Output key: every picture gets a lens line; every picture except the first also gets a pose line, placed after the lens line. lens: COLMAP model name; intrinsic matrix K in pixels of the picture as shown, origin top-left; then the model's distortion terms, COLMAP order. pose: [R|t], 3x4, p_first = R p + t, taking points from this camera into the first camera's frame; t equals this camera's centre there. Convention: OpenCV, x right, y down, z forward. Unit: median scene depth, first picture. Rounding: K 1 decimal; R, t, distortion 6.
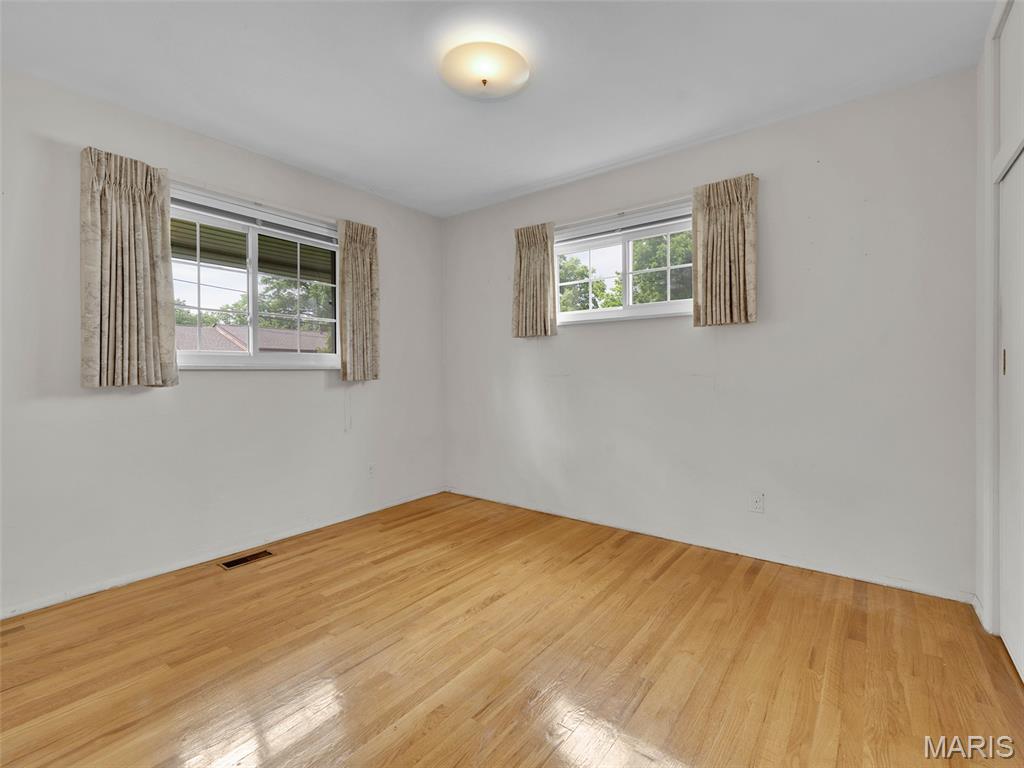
lens RADIAL K [[474.1, 0, 504.7], [0, 474.1, 365.1], [0, 0, 1]] dist [0.000466, -0.000621]
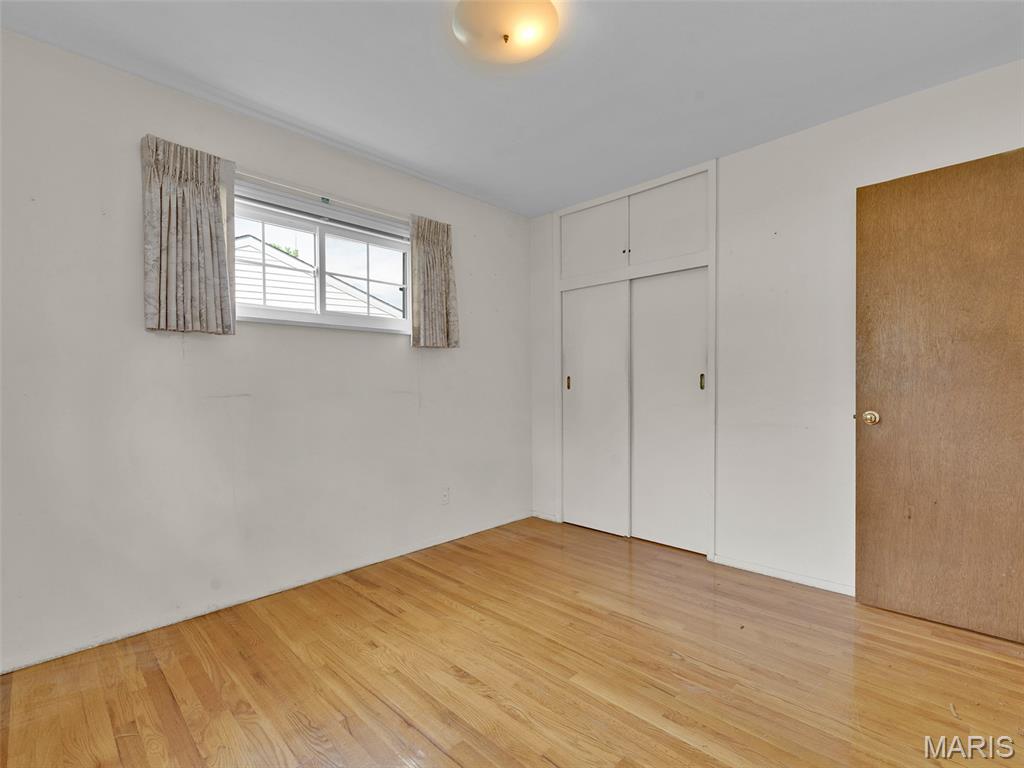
lens RADIAL K [[474.1, 0, 504.7], [0, 474.1, 365.1], [0, 0, 1]] dist [0.000466, -0.000621]
pose [[0.122794, 0.045281, 0.991399, -0.740621], [-0.004156, 0.998973, -0.045113, -0.002494], [-0.992424, 0.001419, 0.122856, 0.724672]]
